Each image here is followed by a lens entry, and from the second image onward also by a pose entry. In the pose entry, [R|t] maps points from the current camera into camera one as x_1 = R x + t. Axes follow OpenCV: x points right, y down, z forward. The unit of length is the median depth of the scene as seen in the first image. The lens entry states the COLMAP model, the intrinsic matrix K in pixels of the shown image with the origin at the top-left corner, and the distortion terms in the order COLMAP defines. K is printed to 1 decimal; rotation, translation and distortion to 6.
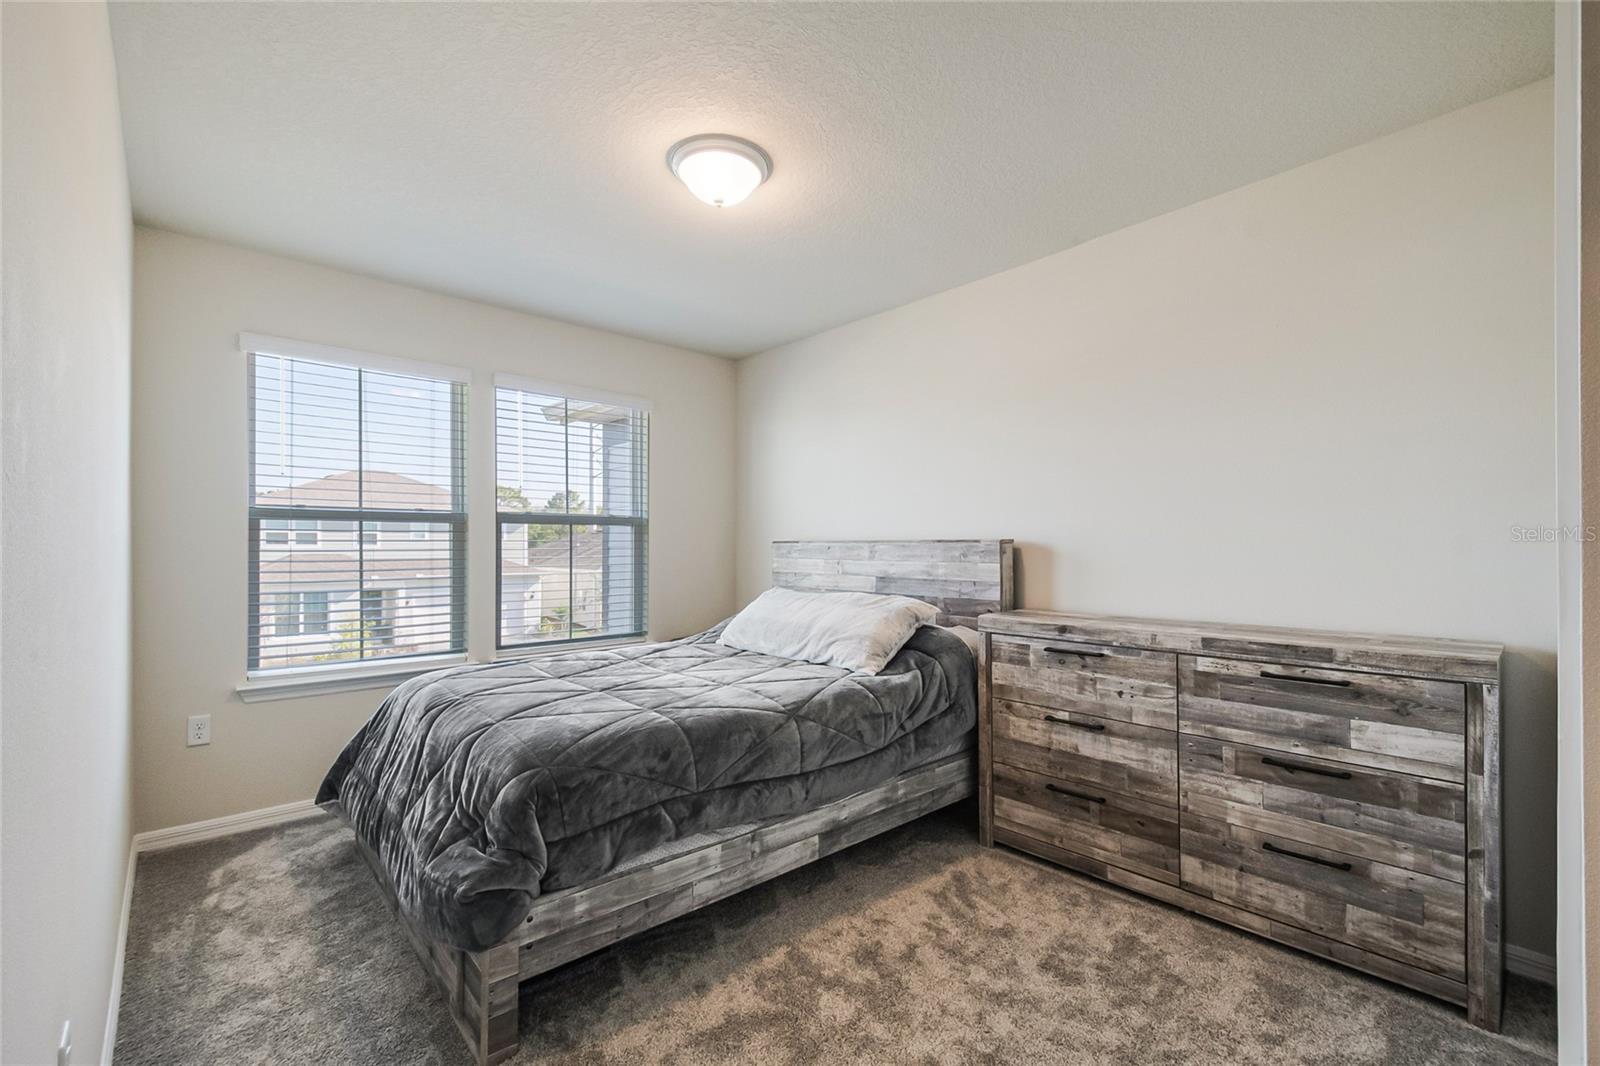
lens RADIAL K [[698.8, 0, 803.6], [0, 698.8, 535.4], [0, 0, 1]] dist [0.015987, -0.008568]
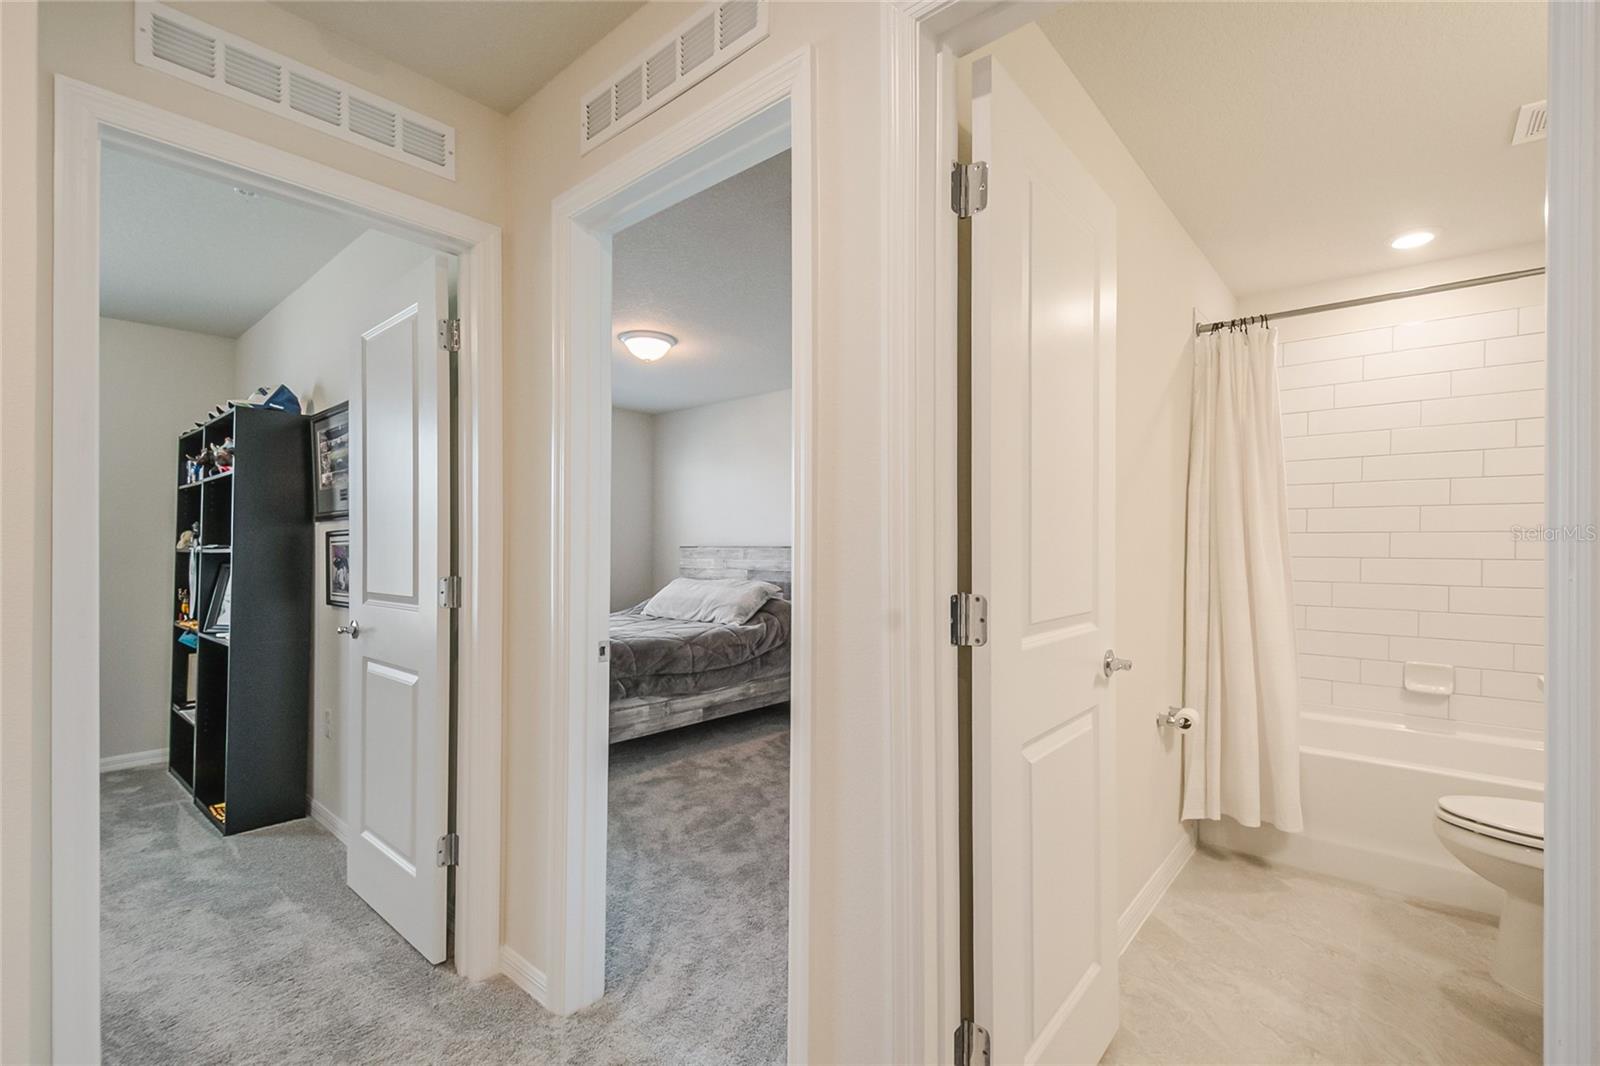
lens RADIAL K [[698.8, 0, 805.3], [0, 698.8, 544.5], [0, 0, 1]] dist [0.015987, -0.008568]
pose [[0.991954, 0.003413, 0.126556, 0.053213], [-0.004369, 0.999964, 0.007279, -0.011738], [-0.126527, -0.007773, 0.991933, -0.803581]]
